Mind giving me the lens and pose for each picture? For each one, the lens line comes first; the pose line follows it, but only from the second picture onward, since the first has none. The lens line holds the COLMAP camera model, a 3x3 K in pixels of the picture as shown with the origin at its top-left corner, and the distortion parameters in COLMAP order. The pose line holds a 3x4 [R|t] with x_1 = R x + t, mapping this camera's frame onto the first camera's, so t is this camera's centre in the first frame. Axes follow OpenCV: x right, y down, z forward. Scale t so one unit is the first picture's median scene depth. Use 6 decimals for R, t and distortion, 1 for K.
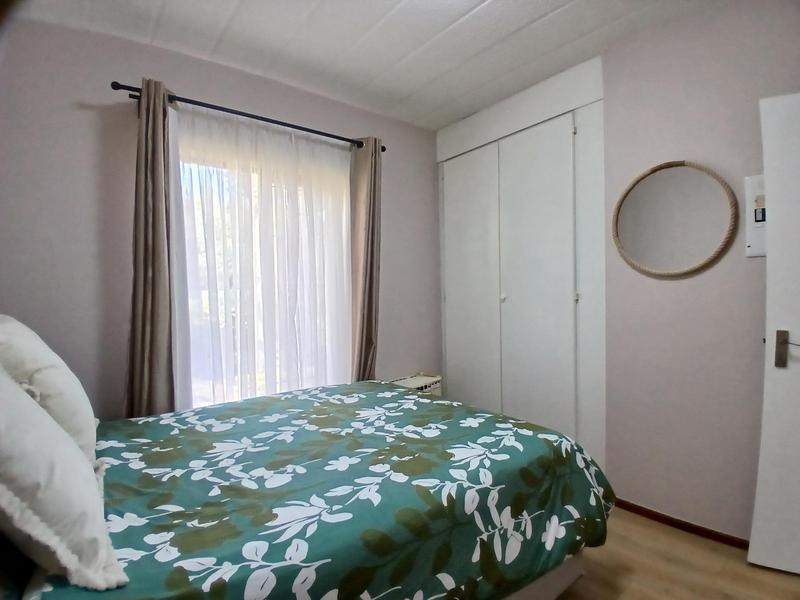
lens RADIAL K [[403.1, 0, 403.9], [0, 403.1, 302.6], [0, 0, 1]] dist [-0.005292, -0.036200]
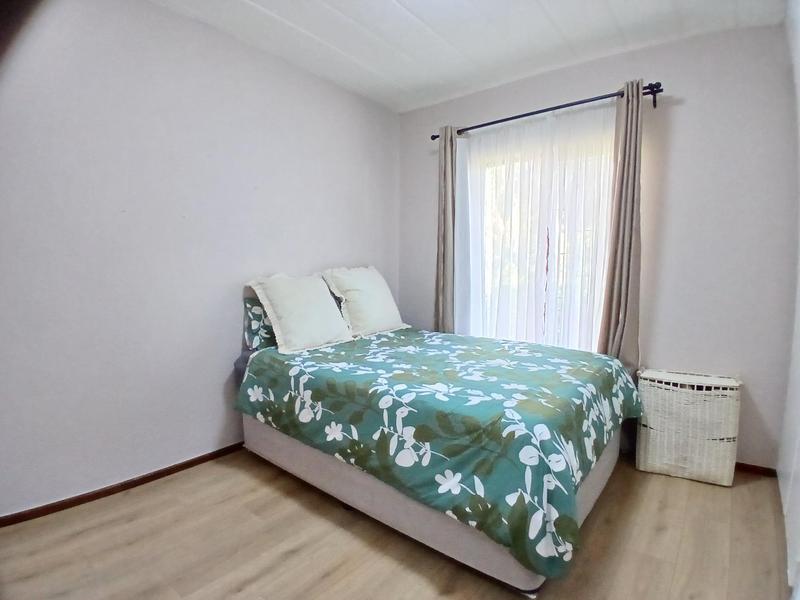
lens RADIAL K [[403.1, 0, 403.9], [0, 403.1, 302.6], [0, 0, 1]] dist [-0.005292, -0.036200]
pose [[0.225109, 0.093236, -0.969862, 1.146879], [-0.030876, 0.995594, 0.088543, 0.012840], [0.973844, 0.010013, 0.226996, 0.551802]]
